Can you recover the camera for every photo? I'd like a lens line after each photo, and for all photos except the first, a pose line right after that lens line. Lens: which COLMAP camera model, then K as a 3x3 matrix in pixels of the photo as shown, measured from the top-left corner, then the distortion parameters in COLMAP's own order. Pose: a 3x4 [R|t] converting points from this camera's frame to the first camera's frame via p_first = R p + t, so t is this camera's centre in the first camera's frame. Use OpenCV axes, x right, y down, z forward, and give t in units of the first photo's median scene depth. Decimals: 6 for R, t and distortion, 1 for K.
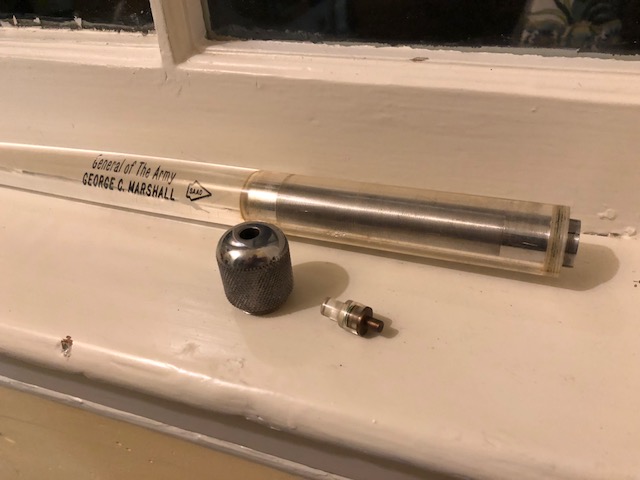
lens RADIAL K [[542.2, 0, 320.0], [0, 542.2, 240.0], [0, 0, 1]] dist [-0.148782, 0.160156]
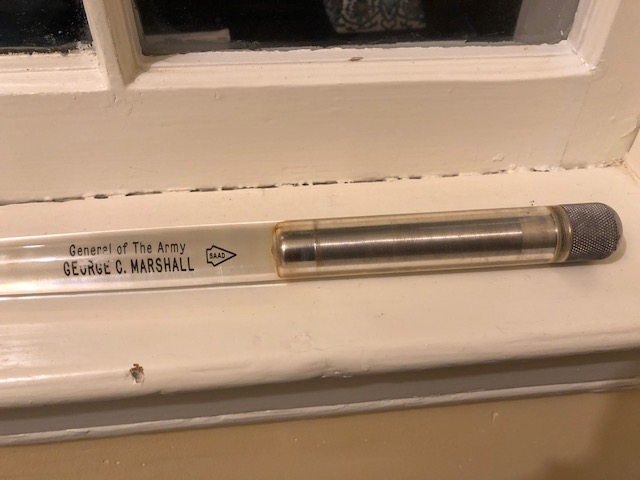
lens RADIAL K [[542.2, 0, 320.0], [0, 542.2, 240.0], [0, 0, 1]] dist [-0.148782, 0.160156]
pose [[0.898179, -0.234541, 0.371840, -0.392942], [0.200110, 0.971213, 0.129234, -0.100725], [-0.391447, -0.041666, 0.919257, -0.096567]]
